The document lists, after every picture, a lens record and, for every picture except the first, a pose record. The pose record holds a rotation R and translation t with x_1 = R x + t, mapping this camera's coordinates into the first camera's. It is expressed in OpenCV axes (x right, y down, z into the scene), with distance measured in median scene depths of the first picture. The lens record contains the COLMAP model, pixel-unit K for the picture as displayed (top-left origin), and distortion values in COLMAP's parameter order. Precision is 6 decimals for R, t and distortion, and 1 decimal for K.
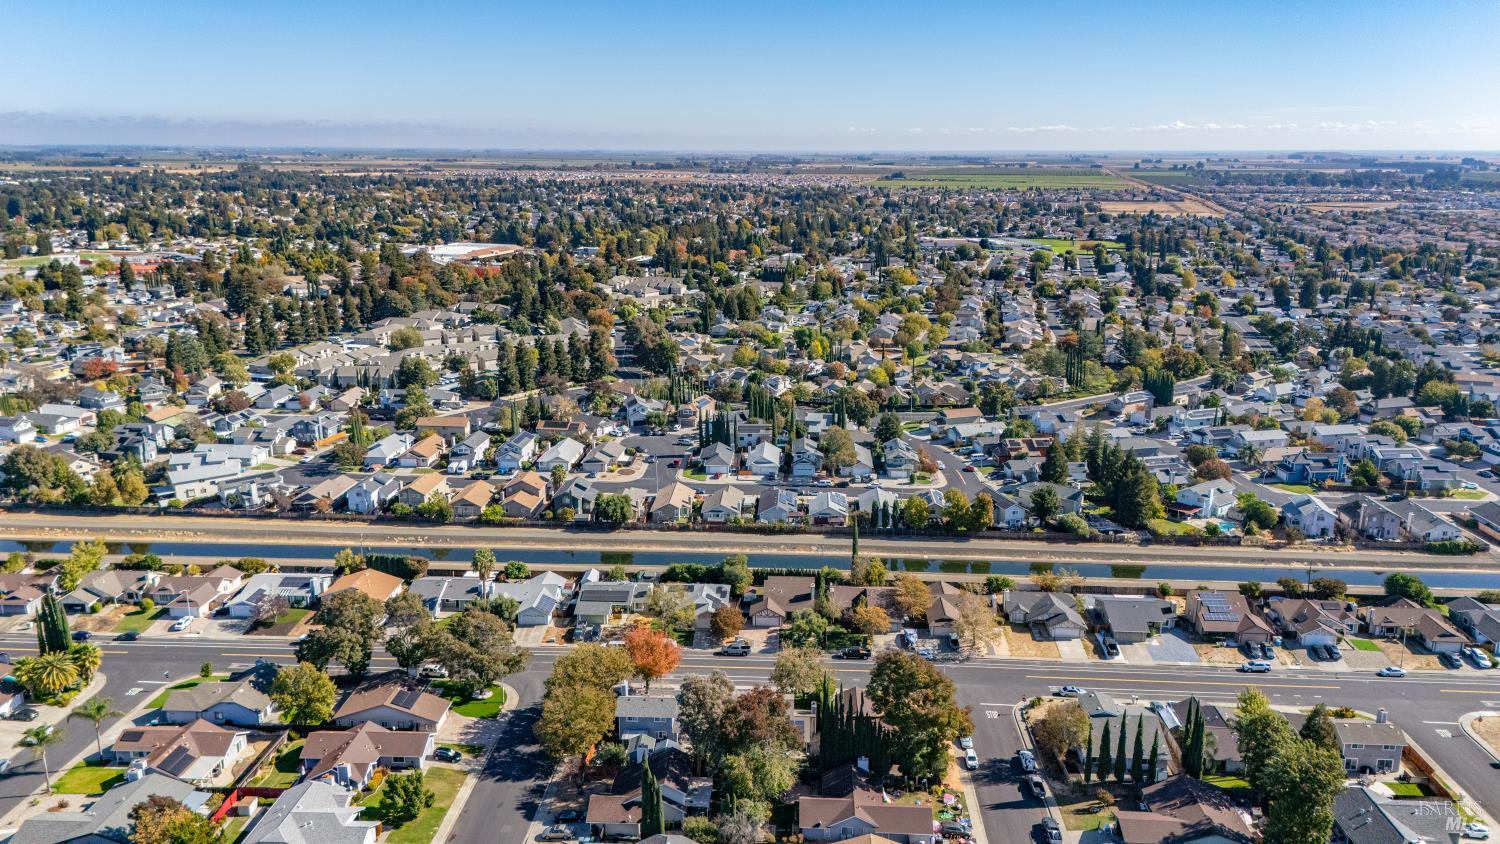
lens RADIAL K [[1099.3, 0, 753.1], [0, 1099.3, 414.1], [0, 0, 1]] dist [0.077201, -0.072472]
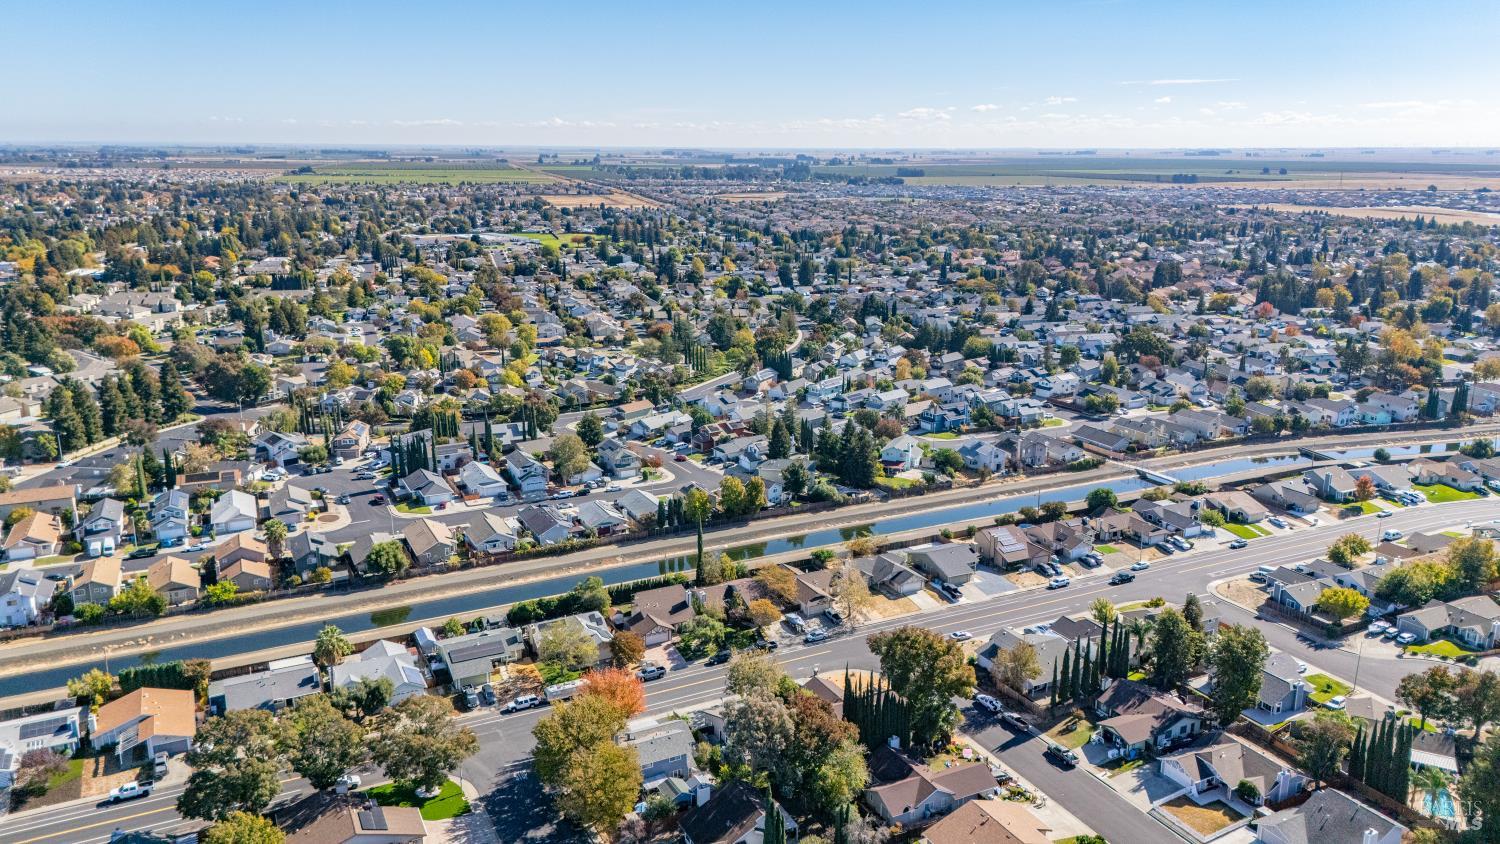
lens RADIAL K [[1099.3, 0, 752.1], [0, 1099.3, 417.9], [0, 0, 1]] dist [0.077201, -0.072472]
pose [[0.866054, -0.121164, 0.485046, -0.284514], [0.117248, 0.992354, 0.038542, -0.023227], [-0.486007, 0.023491, 0.873639, 0.094551]]
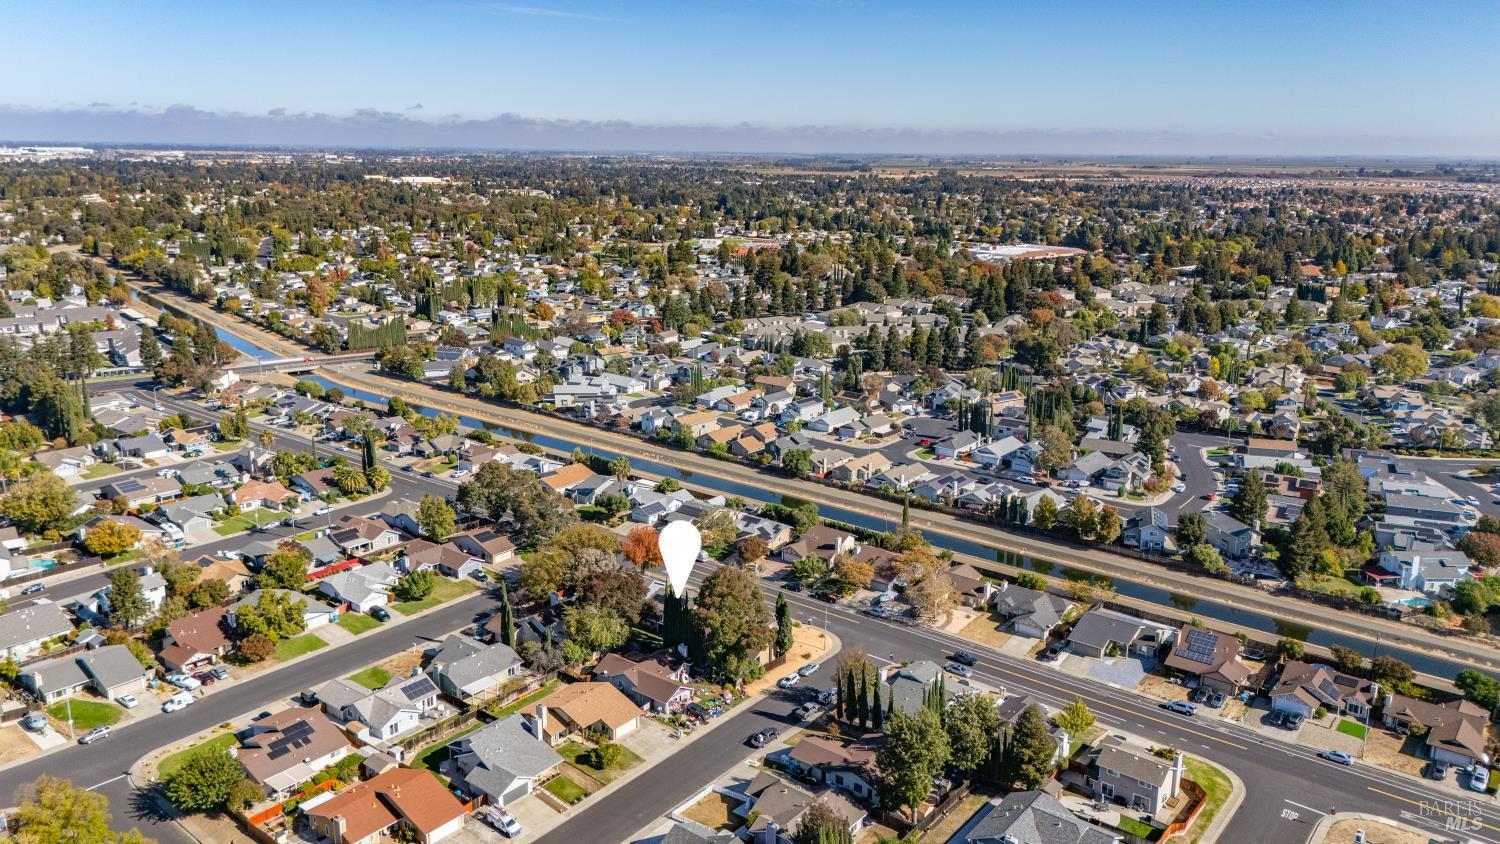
lens RADIAL K [[1099.3, 0, 754.4], [0, 1099.3, 426.4], [0, 0, 1]] dist [0.077201, -0.072472]
pose [[0.813711, 0.145445, -0.562779, 0.485735], [-0.142902, 0.988530, 0.048857, 0.000174], [0.563430, 0.040667, 0.825162, 0.017293]]
